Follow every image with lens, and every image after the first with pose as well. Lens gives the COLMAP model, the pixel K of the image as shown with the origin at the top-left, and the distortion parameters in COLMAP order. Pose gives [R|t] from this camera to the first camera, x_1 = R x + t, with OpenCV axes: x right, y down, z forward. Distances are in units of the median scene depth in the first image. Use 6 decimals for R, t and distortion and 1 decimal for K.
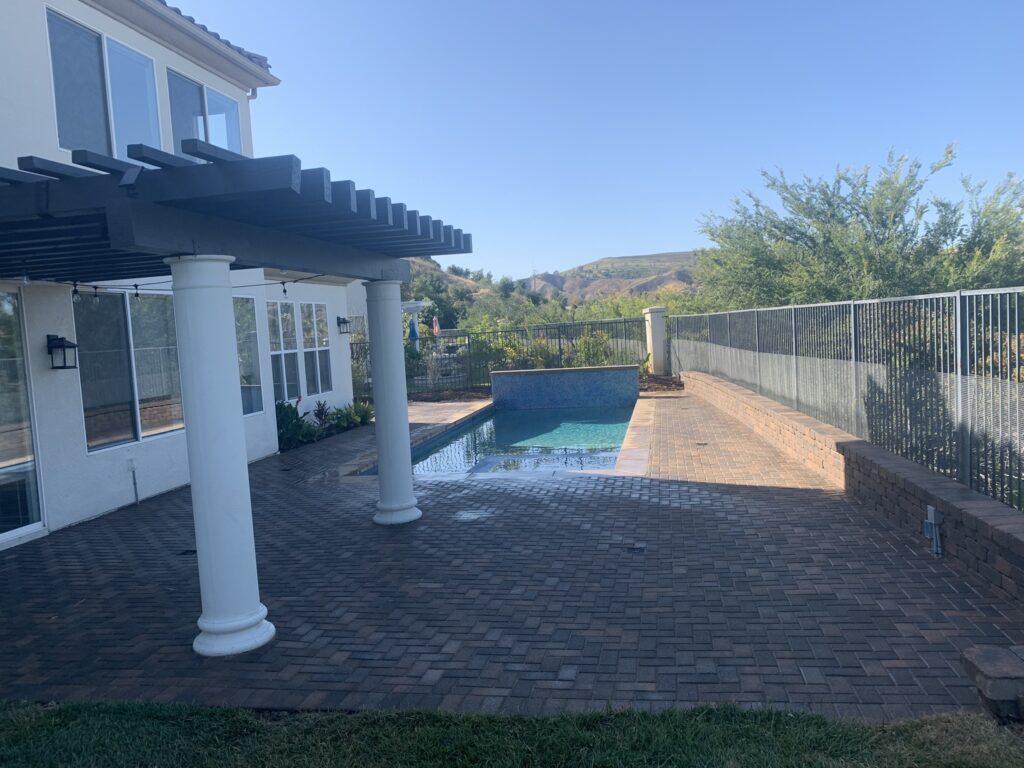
lens RADIAL K [[758.9, 0, 512.0], [0, 758.9, 384.0], [0, 0, 1]] dist [0.122783, -0.351618]
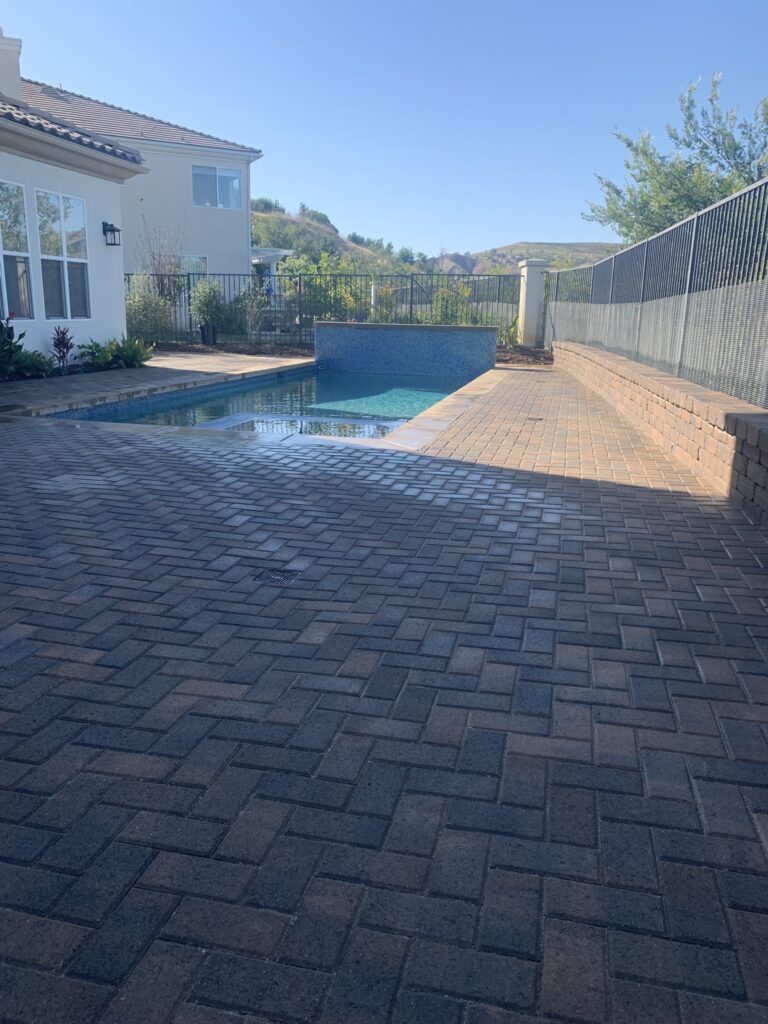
lens RADIAL K [[758.9, 0, 384.0], [0, 758.9, 512.0], [0, 0, 1]] dist [0.122783, -0.351618]
pose [[0.995699, 0.090657, -0.019109, 0.180842], [-0.085633, 0.979242, 0.183717, 0.062245], [0.035368, -0.181291, 0.982793, 0.404016]]
